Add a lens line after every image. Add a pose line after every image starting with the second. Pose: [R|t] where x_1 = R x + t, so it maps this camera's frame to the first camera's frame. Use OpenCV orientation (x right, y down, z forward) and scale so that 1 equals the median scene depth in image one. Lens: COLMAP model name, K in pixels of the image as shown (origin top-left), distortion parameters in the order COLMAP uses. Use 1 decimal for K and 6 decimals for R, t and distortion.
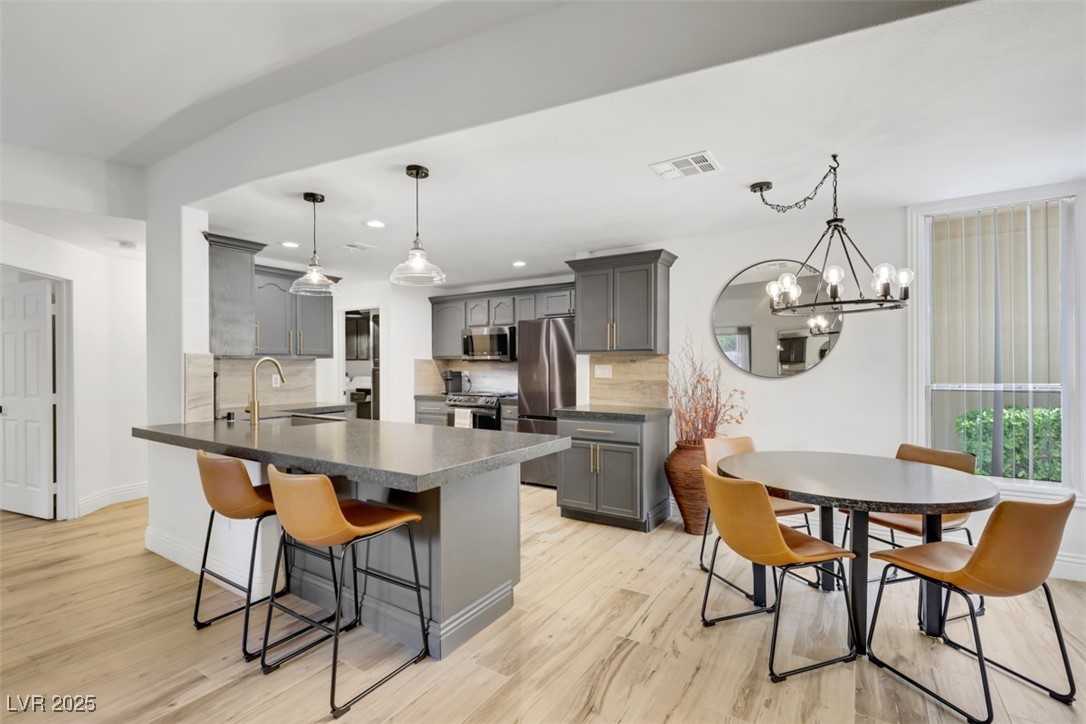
lens RADIAL K [[487.0, 0, 536.1], [0, 487.0, 363.4], [0, 0, 1]] dist [-0.001518, 0.000188]
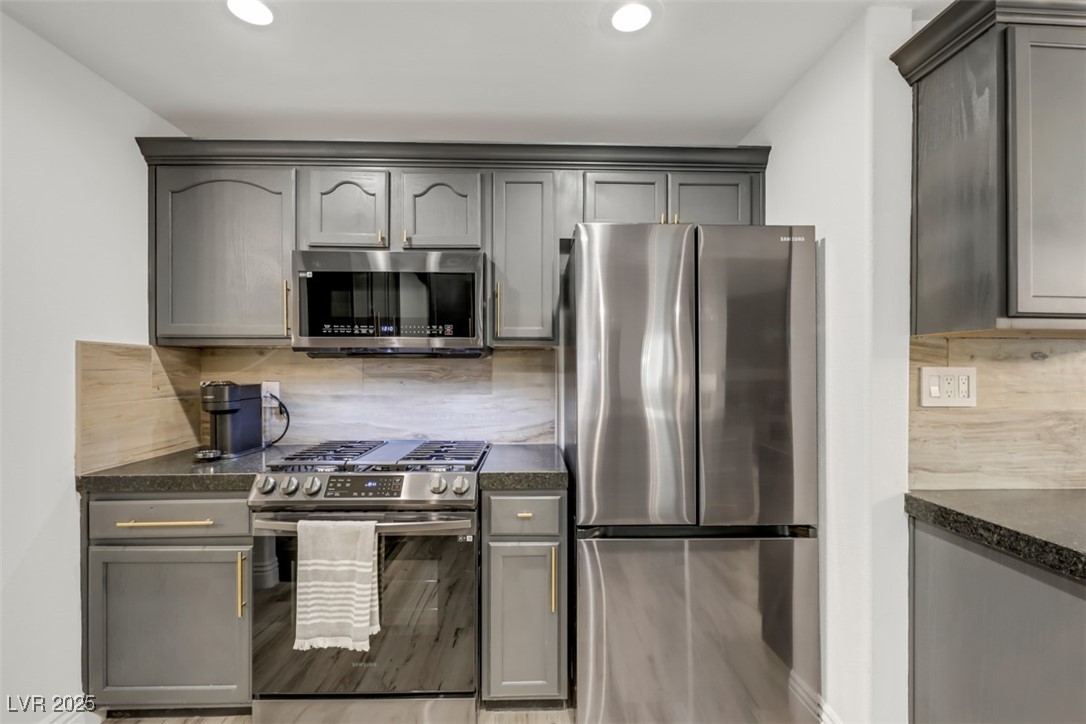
lens RADIAL K [[487.0, 0, 536.1], [0, 487.0, 363.4], [0, 0, 1]] dist [-0.001518, 0.000188]
pose [[0.818092, 0.007104, 0.575043, -0.217292], [-0.005848, 0.999975, -0.004033, 0.002953], [-0.575057, -0.000063, 0.818113, 0.699503]]
